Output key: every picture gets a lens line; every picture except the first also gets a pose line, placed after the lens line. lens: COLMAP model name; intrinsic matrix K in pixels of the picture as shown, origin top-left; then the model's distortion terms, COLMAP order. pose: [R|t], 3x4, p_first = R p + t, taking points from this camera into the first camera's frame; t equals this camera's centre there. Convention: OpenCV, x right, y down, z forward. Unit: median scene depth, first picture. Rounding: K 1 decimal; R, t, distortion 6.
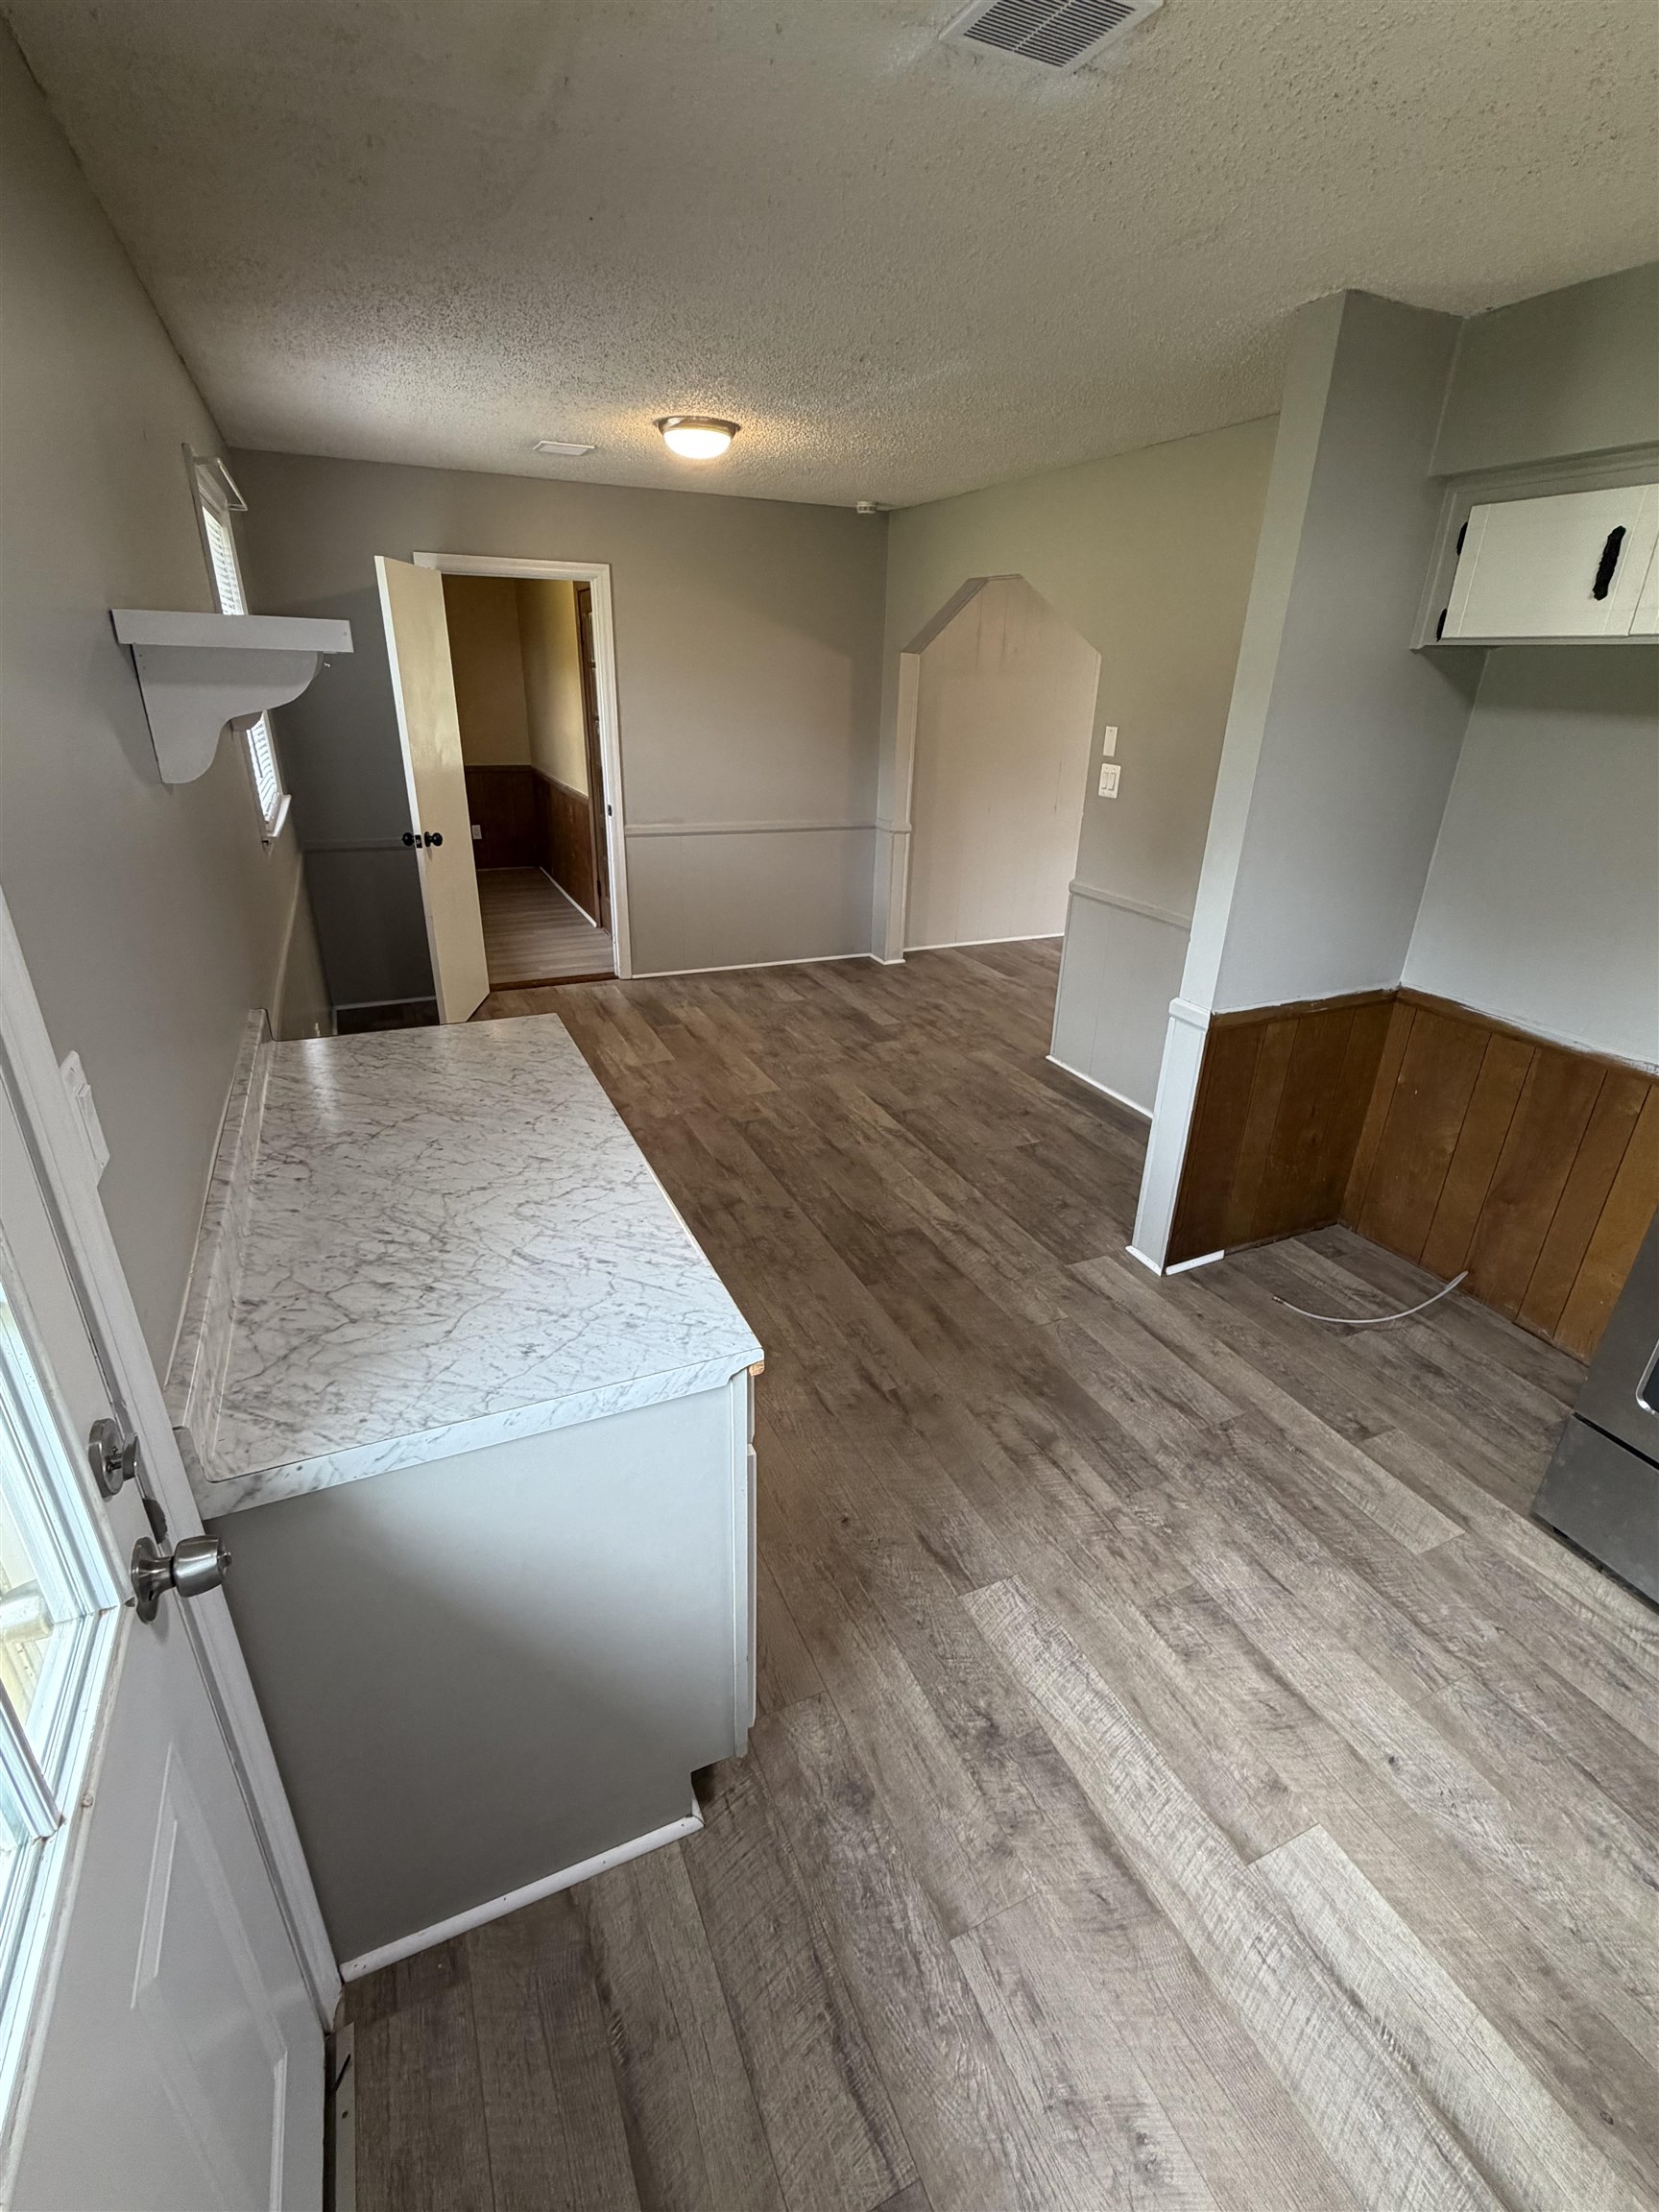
lens RADIAL K [[999.1, 0, 829.0], [0, 999.1, 1102.1], [0, 0, 1]] dist [0.001995, -0.000672]
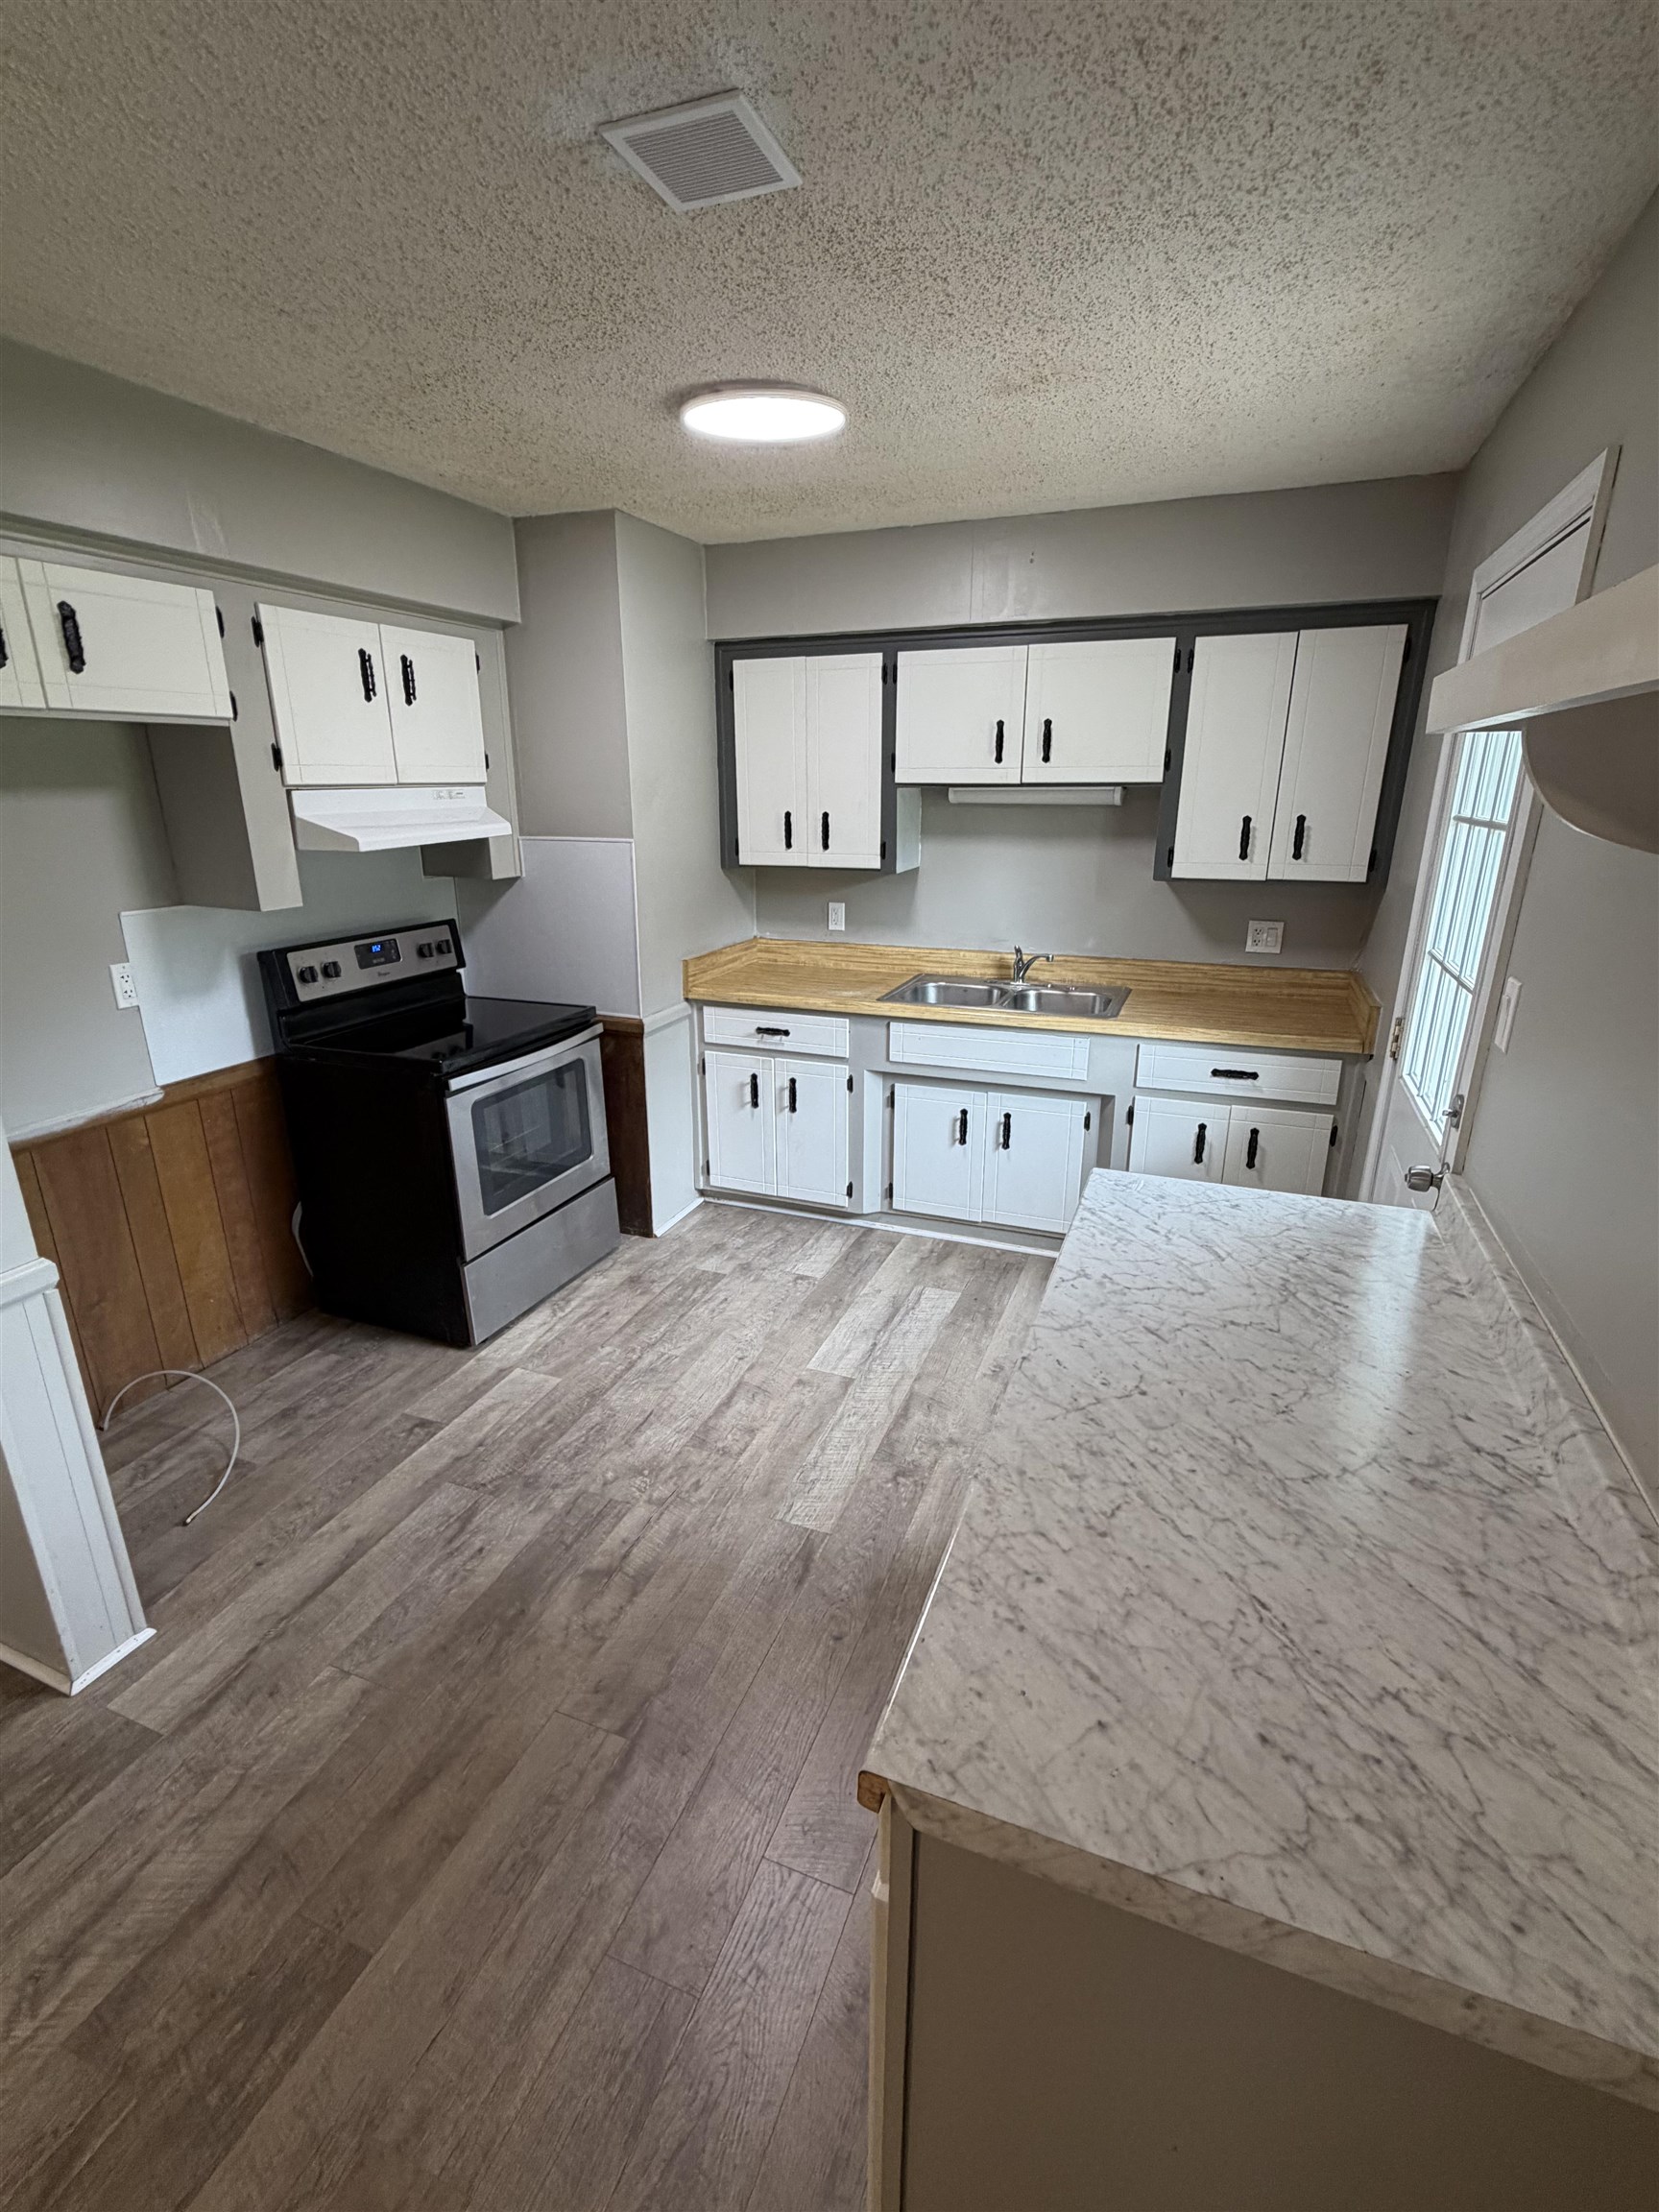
lens RADIAL K [[999.1, 0, 829.0], [0, 999.1, 1102.1], [0, 0, 1]] dist [0.001995, -0.000672]
pose [[-0.696305, -0.245050, 0.674618, -0.434026], [0.272196, 0.779544, 0.564110, -0.448891], [-0.664130, 0.576421, -0.476099, 1.037378]]
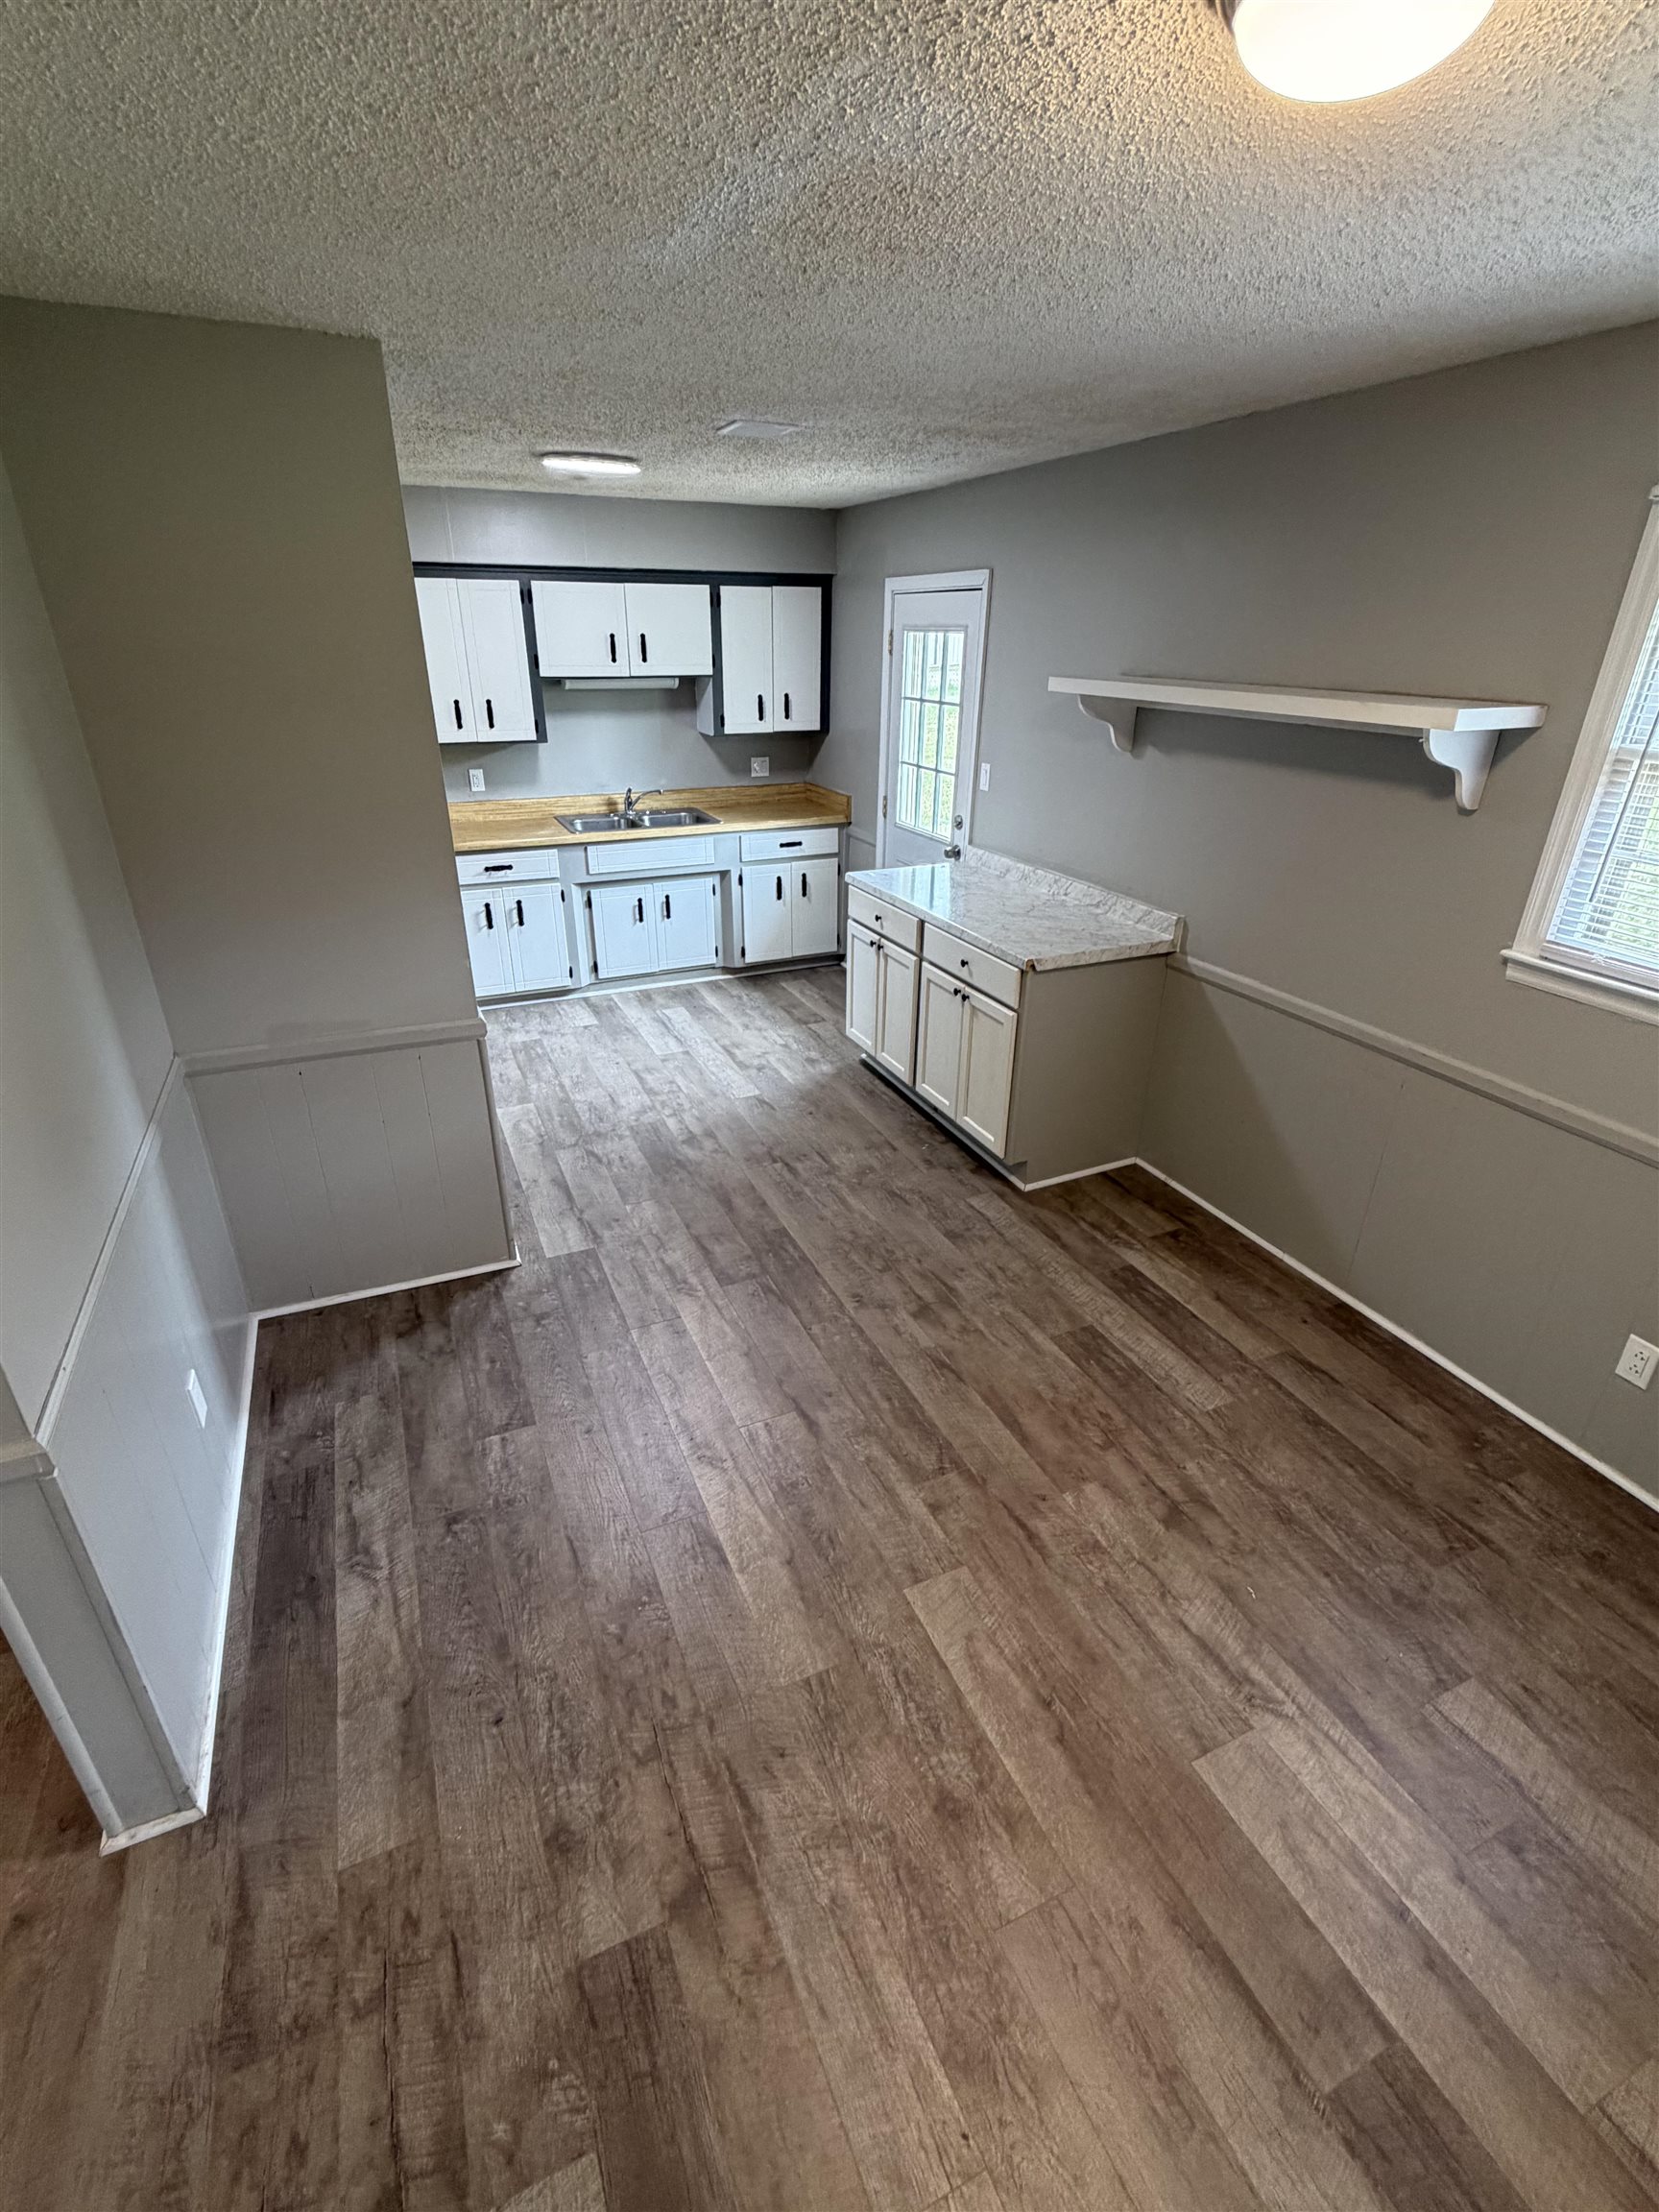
lens RADIAL K [[999.1, 0, 829.0], [0, 999.1, 1102.1], [0, 0, 1]] dist [0.001995, -0.000672]
pose [[-0.999356, -0.033203, -0.013580, 0.006408], [-0.032025, 0.655204, 0.754773, -0.973671], [-0.016163, 0.754722, -0.655845, 2.035495]]
